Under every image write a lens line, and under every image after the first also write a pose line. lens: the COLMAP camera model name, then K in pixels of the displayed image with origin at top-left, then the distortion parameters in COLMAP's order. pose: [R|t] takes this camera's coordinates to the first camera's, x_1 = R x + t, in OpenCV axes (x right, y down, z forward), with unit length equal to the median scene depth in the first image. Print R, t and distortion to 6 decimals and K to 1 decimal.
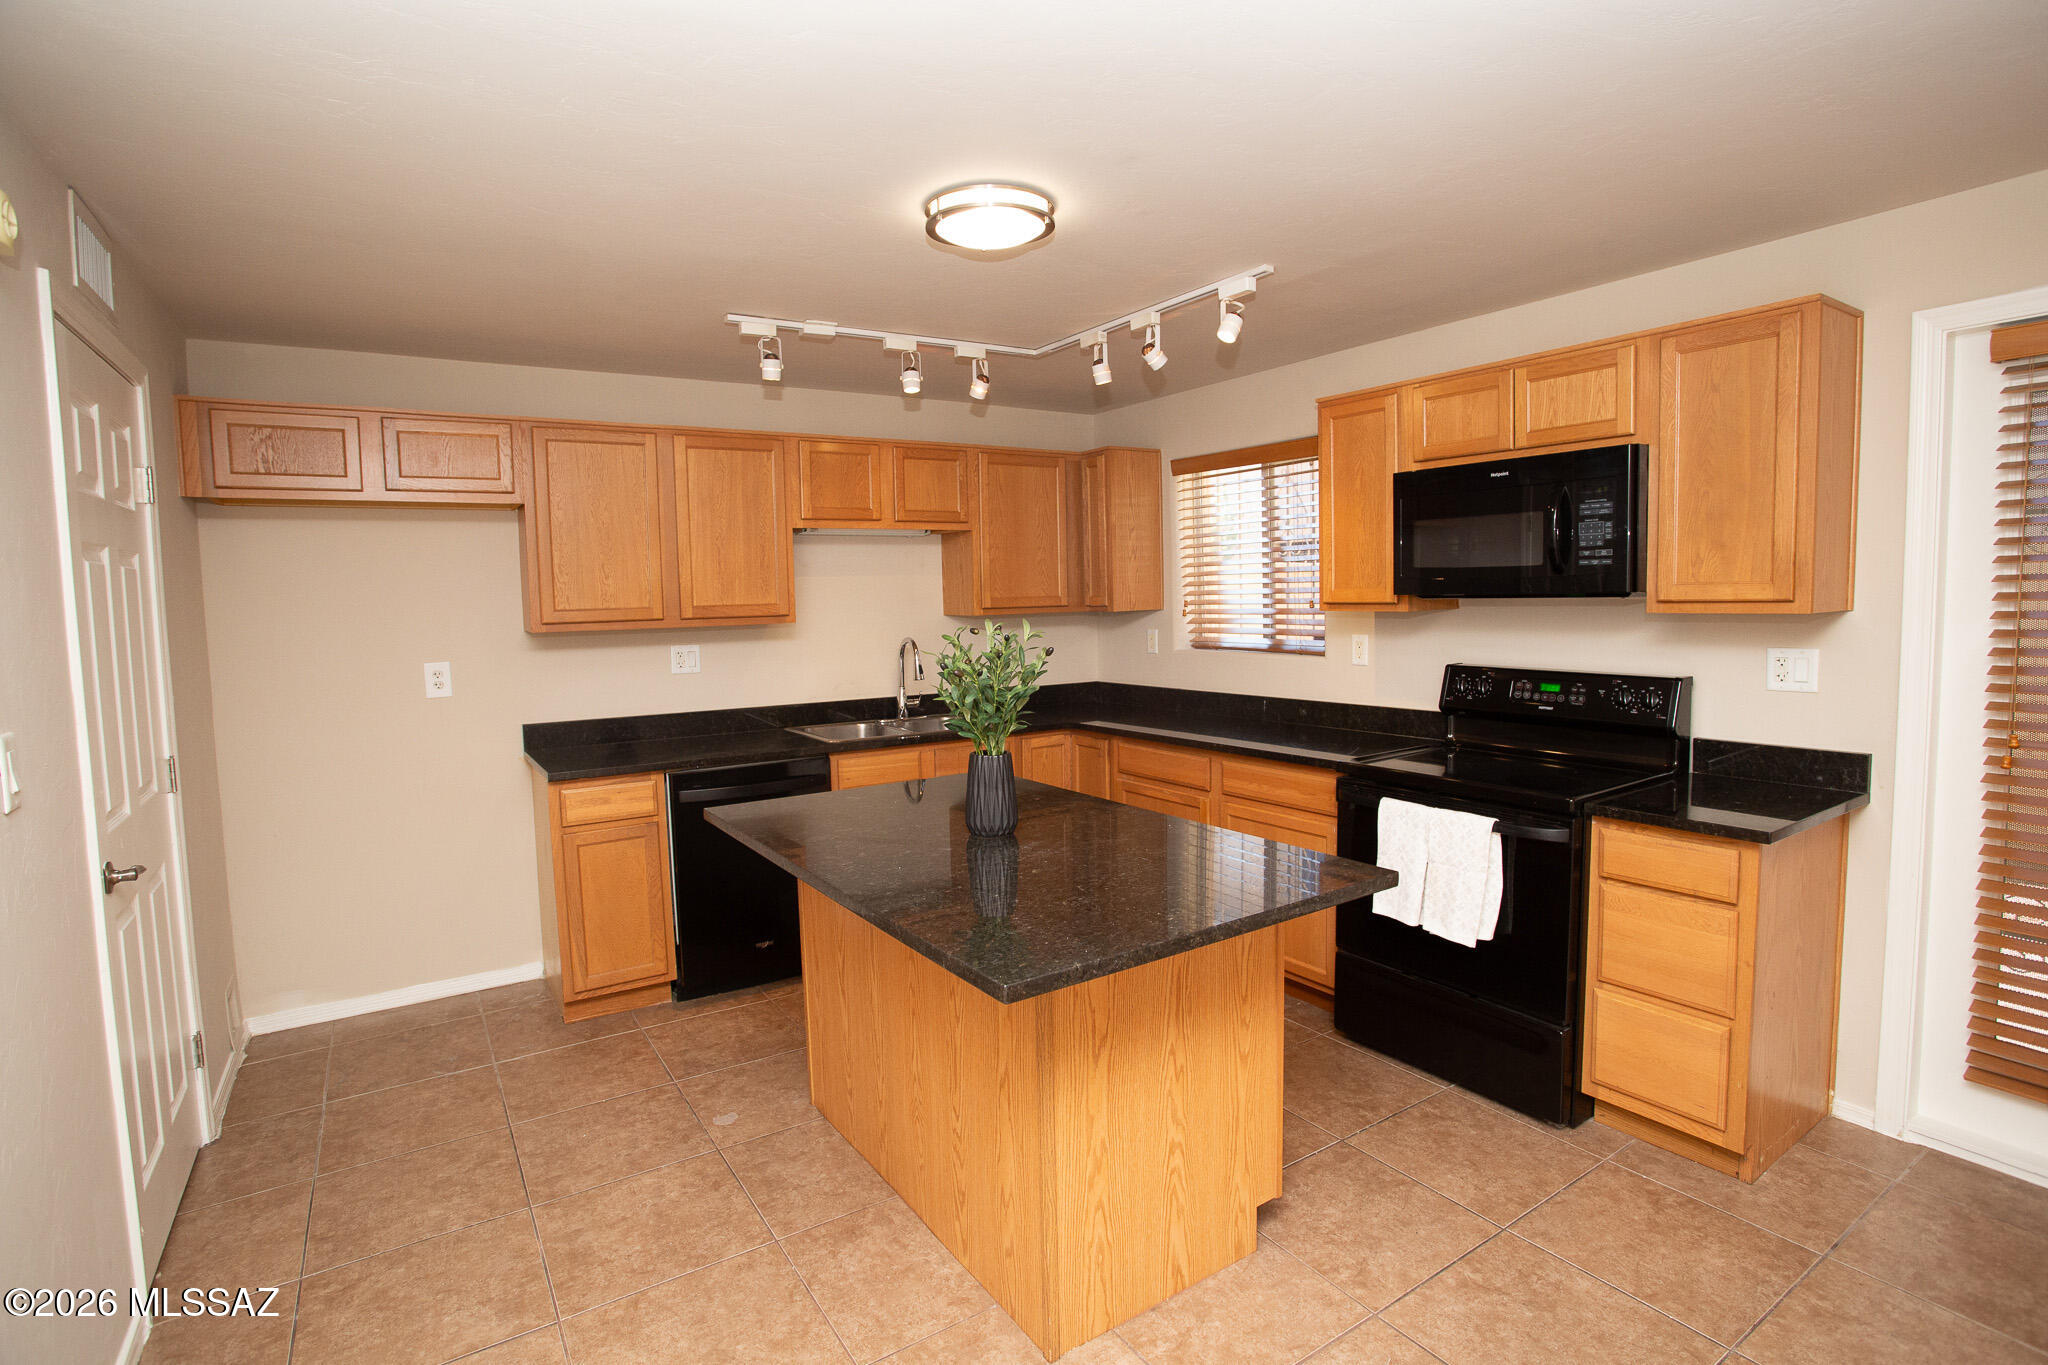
lens RADIAL K [[999.4, 0, 1028.6], [0, 999.4, 668.6], [0, 0, 1]] dist [-0.075121, 0.035137]
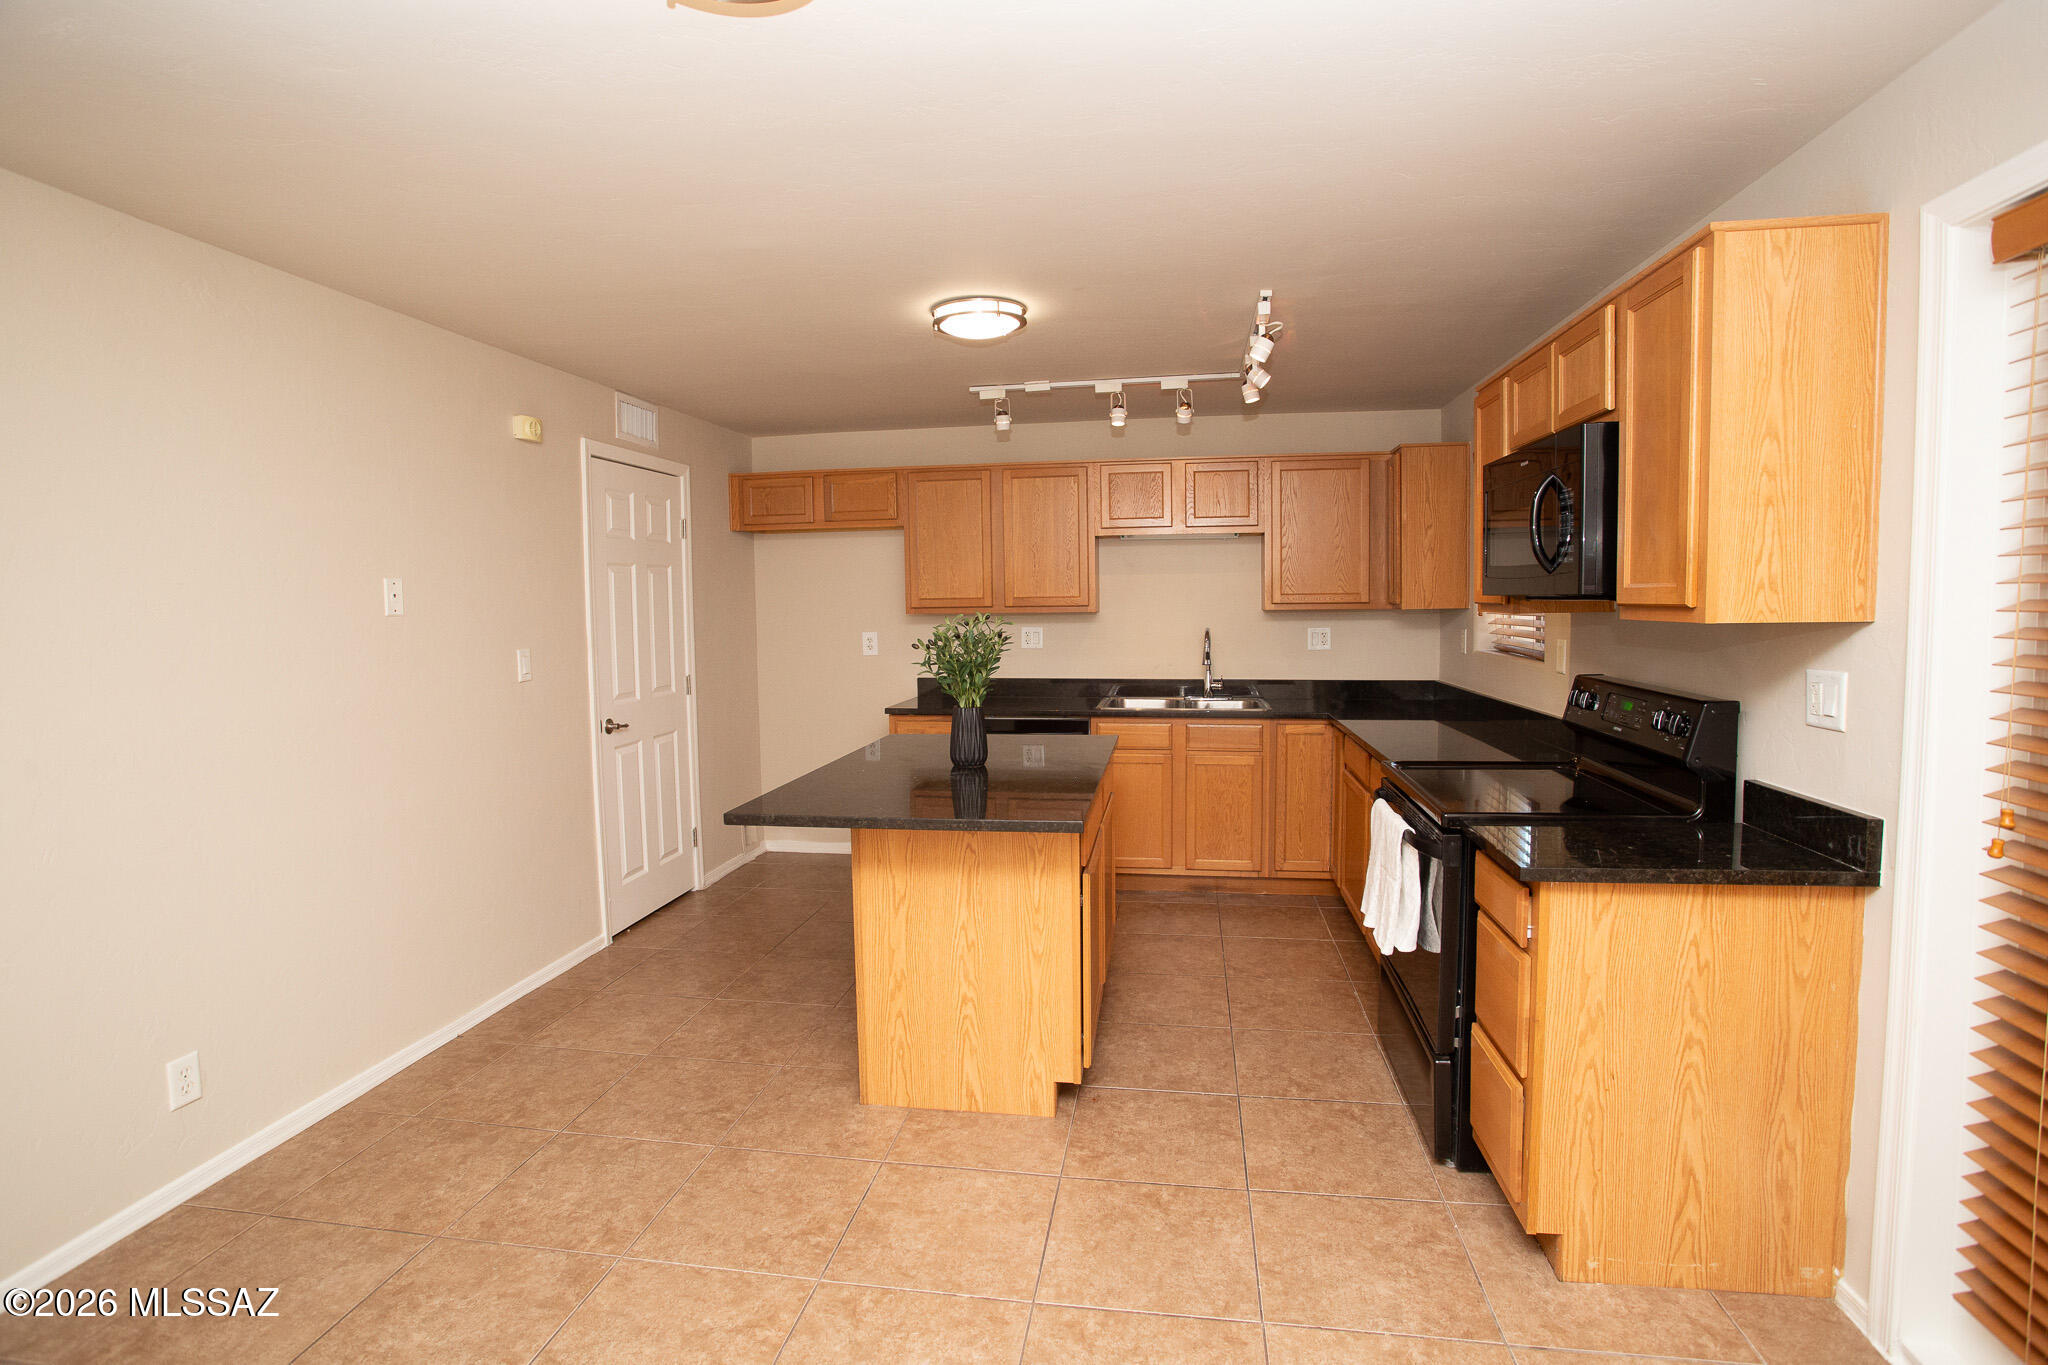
lens RADIAL K [[999.4, 0, 1028.6], [0, 999.4, 668.6], [0, 0, 1]] dist [-0.075121, 0.035137]
pose [[0.741215, 0.060338, -0.668550, 0.686337], [-0.054066, 0.998082, 0.030137, -0.010457], [0.669086, 0.013807, 0.743056, 0.018788]]
